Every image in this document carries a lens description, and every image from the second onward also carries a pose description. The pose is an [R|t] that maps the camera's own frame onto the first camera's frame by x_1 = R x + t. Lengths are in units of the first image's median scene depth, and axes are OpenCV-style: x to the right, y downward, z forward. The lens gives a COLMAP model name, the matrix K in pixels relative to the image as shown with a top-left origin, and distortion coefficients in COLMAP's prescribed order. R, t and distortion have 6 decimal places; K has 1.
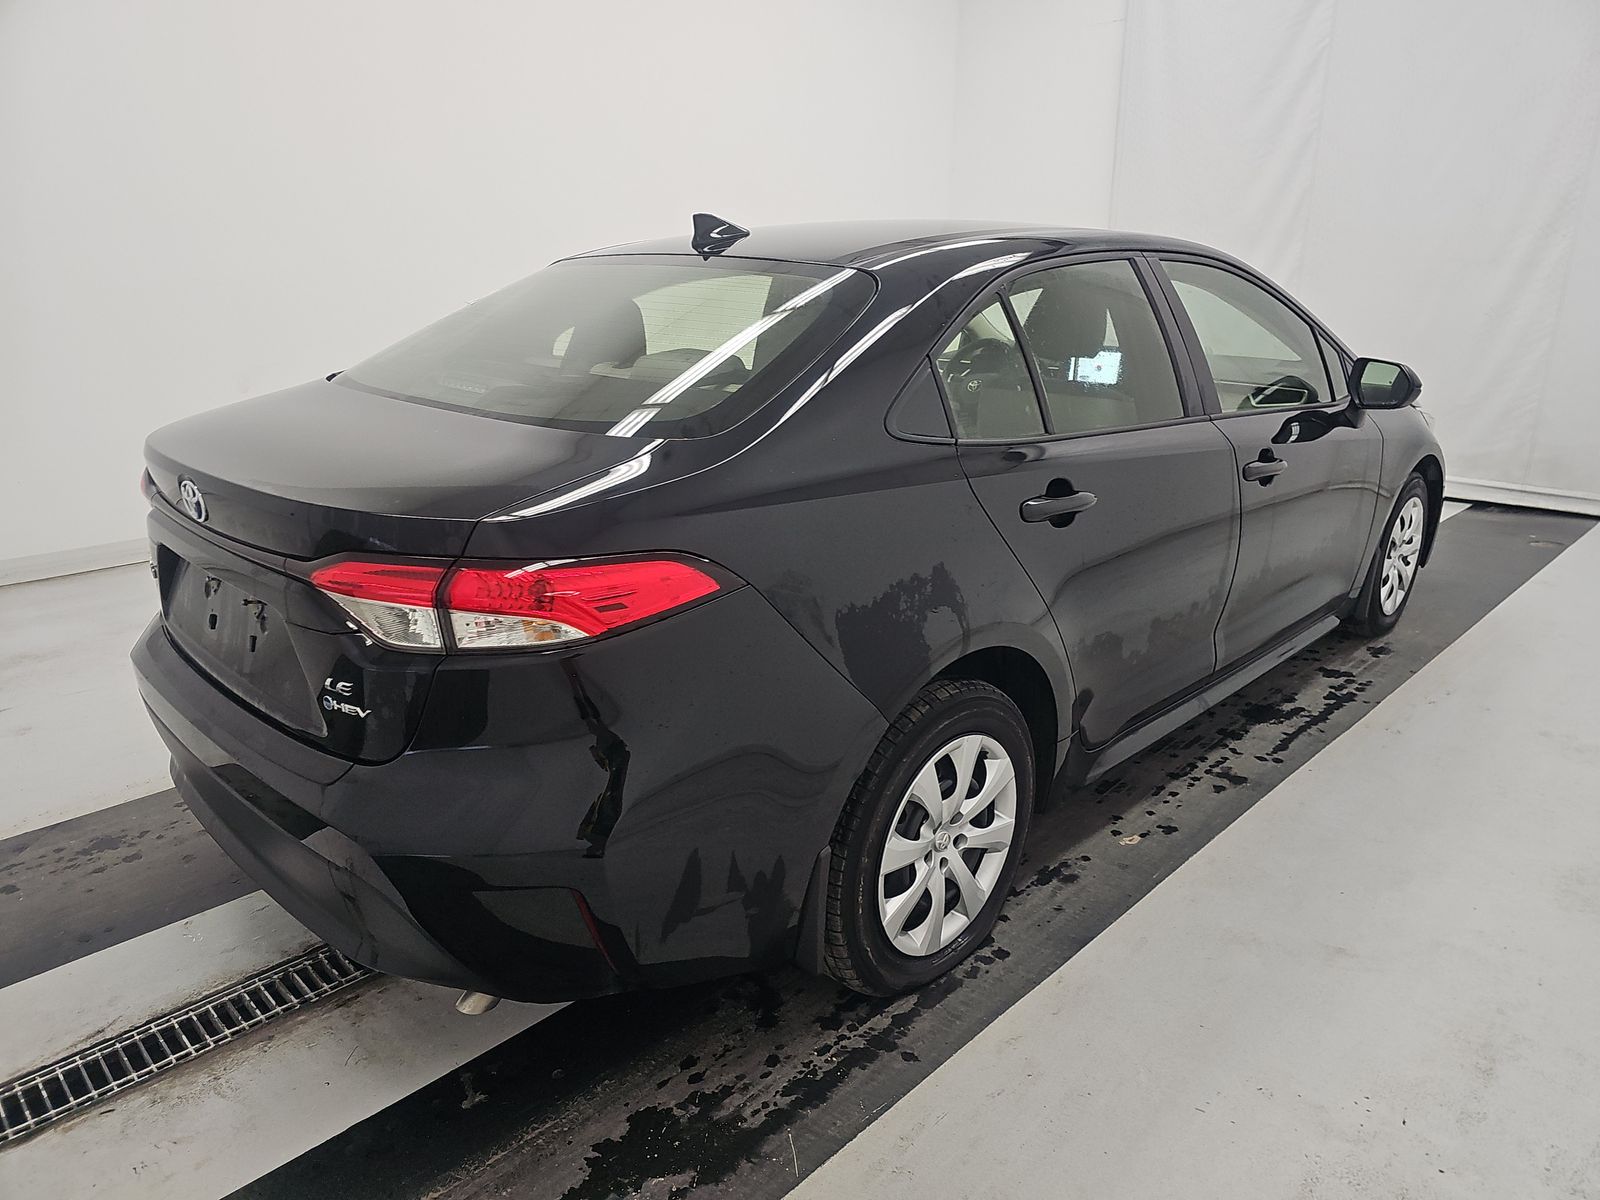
lens RADIAL K [[1070.7, 0, 804.2], [0, 1070.7, 600.0], [0, 0, 1]] dist [0.012926, -0.000126]
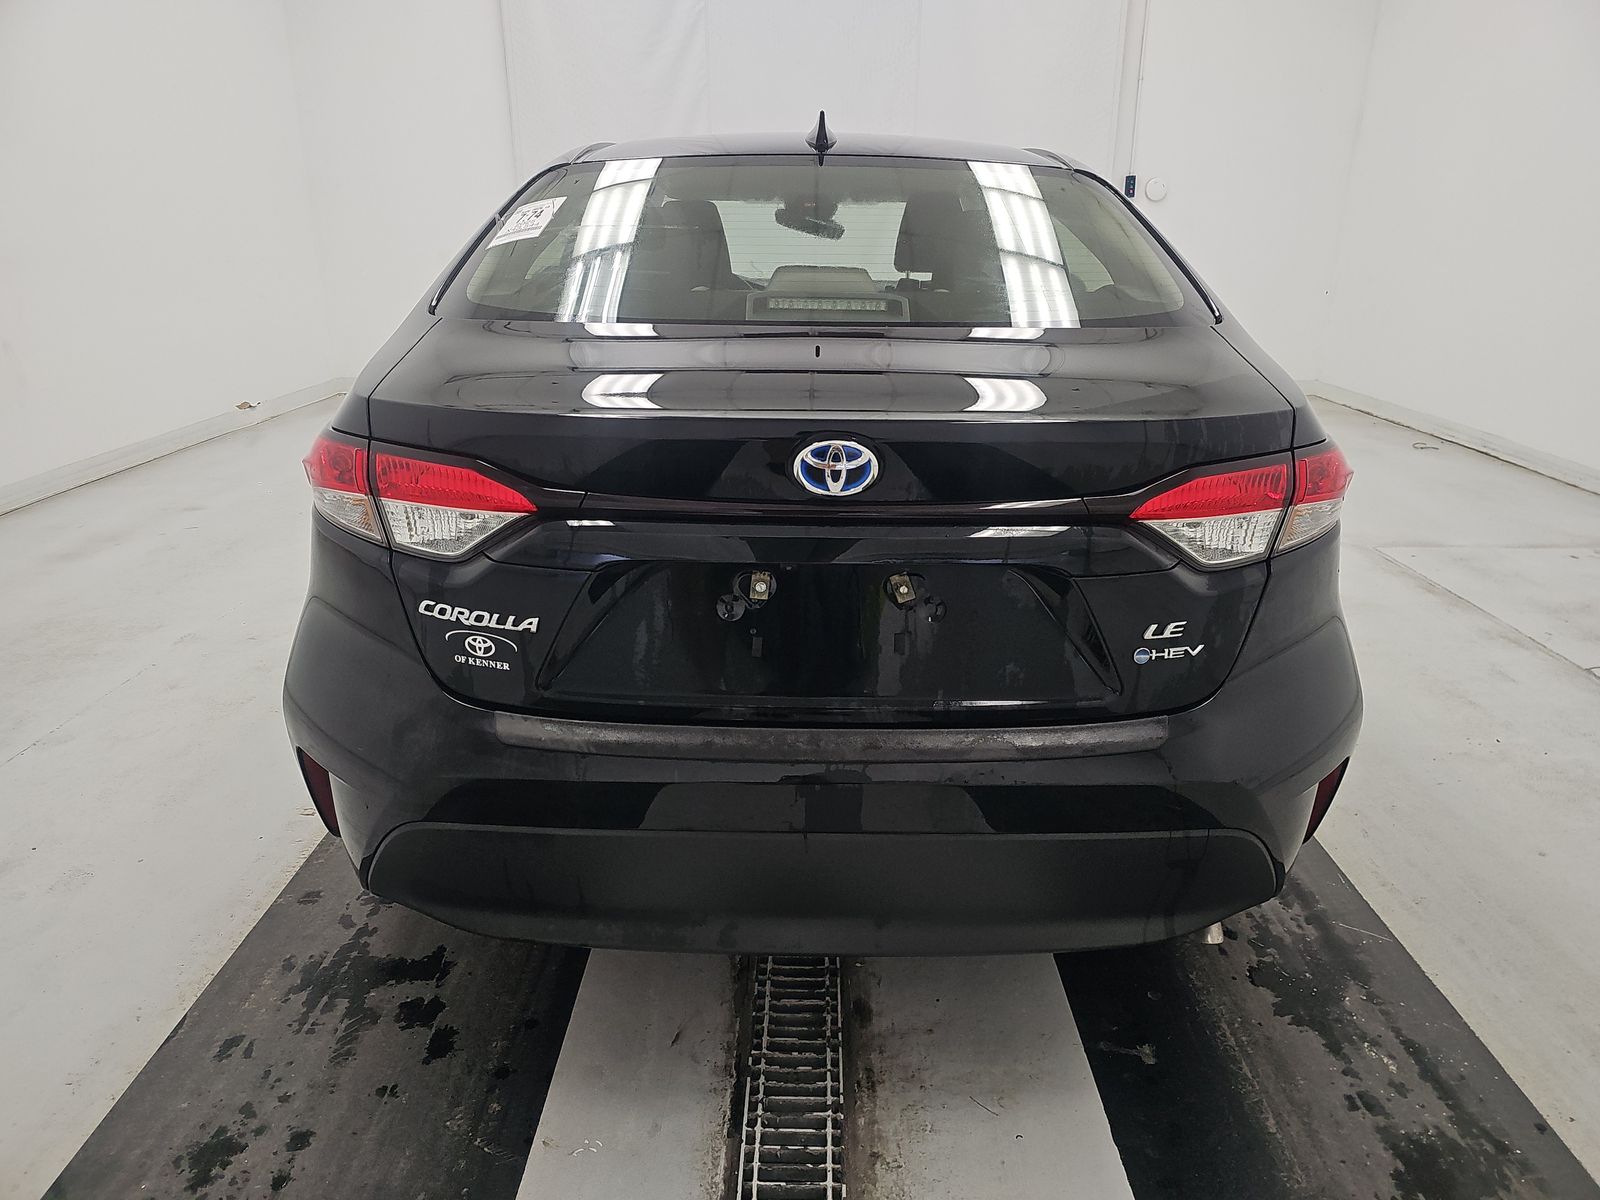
lens RADIAL K [[1070.7, 0, 793.0], [0, 1070.7, 602.7], [0, 0, 1]] dist [0.012926, -0.000126]
pose [[0.713849, -0.233842, 0.660104, -0.956710], [0.211305, 0.970593, 0.115324, -0.082298], [-0.667659, 0.057160, 0.742269, 0.441179]]
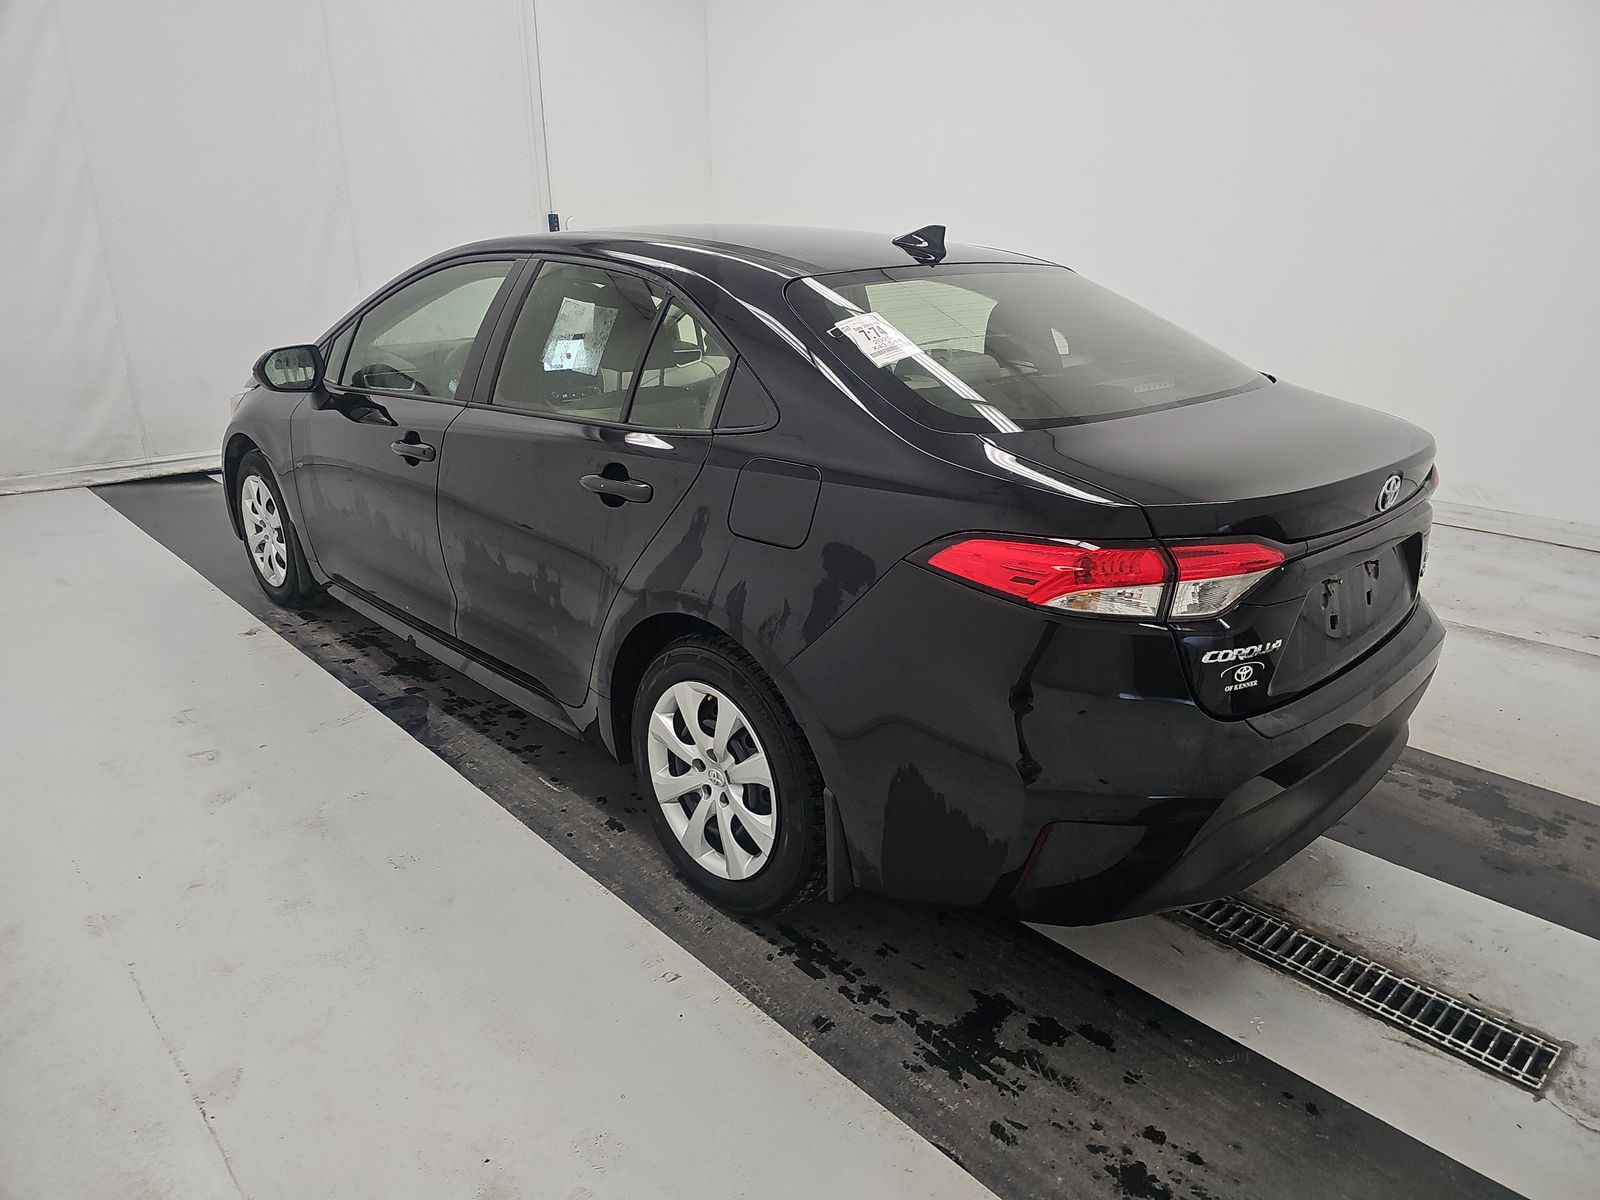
lens RADIAL K [[1070.7, 0, 801.4], [0, 1070.7, 598.1], [0, 0, 1]] dist [0.012926, -0.000126]
pose [[0.023809, -0.328364, 0.944251, -1.504178], [0.303394, 0.902347, 0.306142, -0.470818], [-0.952568, 0.279191, 0.121108, 1.318434]]
